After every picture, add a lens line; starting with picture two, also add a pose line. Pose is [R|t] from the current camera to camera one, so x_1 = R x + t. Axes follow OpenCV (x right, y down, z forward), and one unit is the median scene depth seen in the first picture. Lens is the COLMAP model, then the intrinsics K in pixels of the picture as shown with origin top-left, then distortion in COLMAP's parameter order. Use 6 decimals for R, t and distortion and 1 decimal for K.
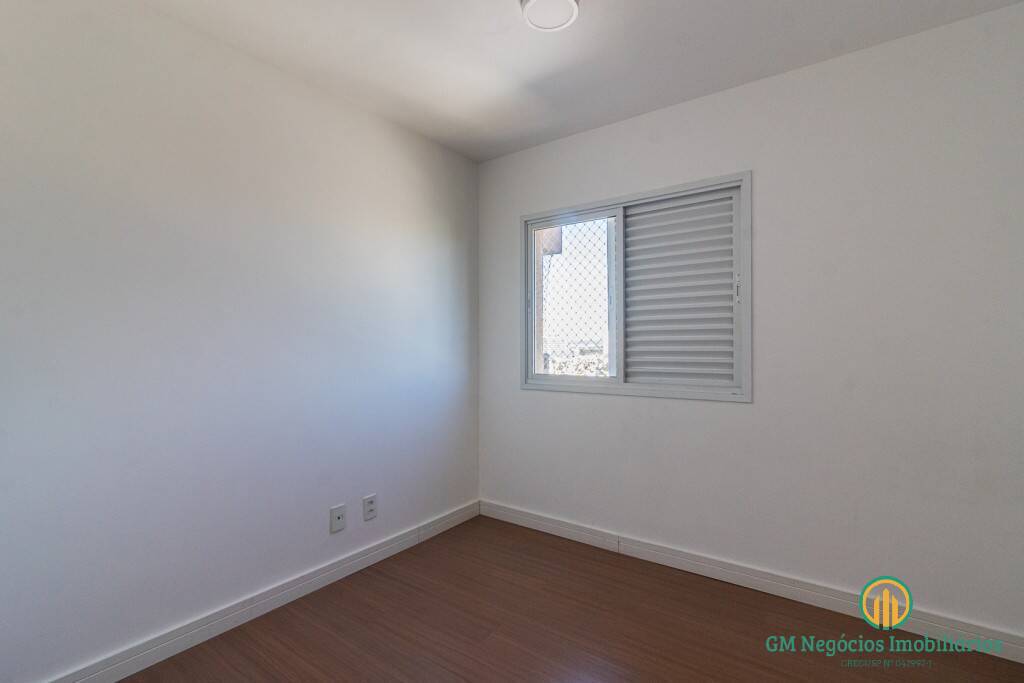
lens RADIAL K [[472.4, 0, 513.5], [0, 472.4, 337.9], [0, 0, 1]] dist [0.001458, 0.000178]
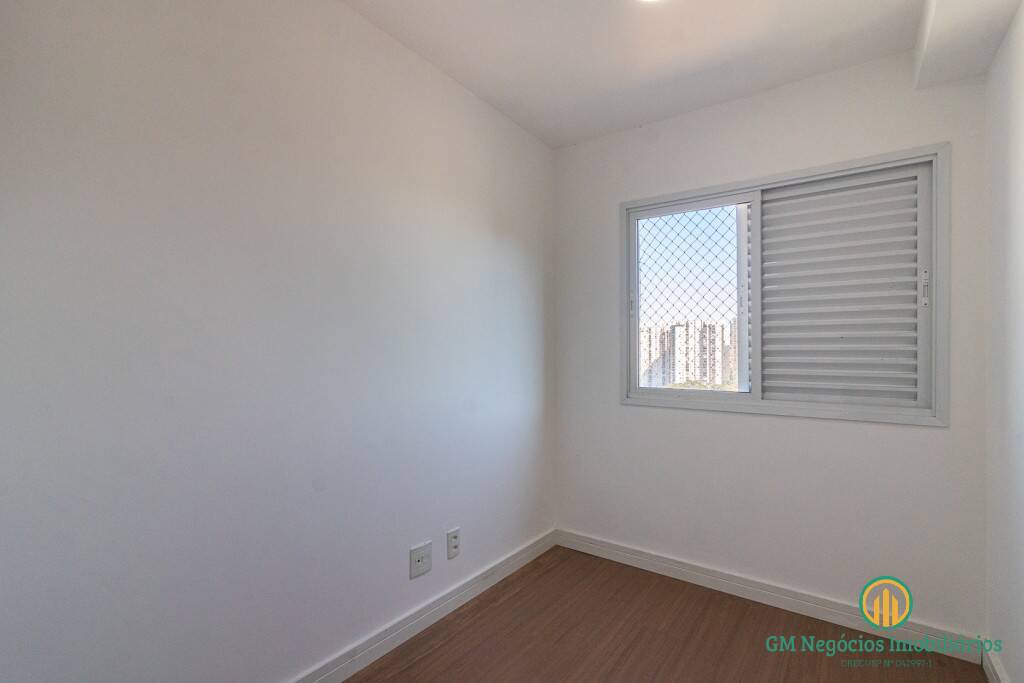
lens RADIAL K [[472.4, 0, 510.1], [0, 472.4, 350.7], [0, 0, 1]] dist [0.001458, 0.000178]
pose [[0.999836, 0.013892, 0.011658, -0.216773], [-0.014032, 0.999830, 0.011979, 0.003826], [-0.011490, -0.012141, 0.999860, 0.159668]]
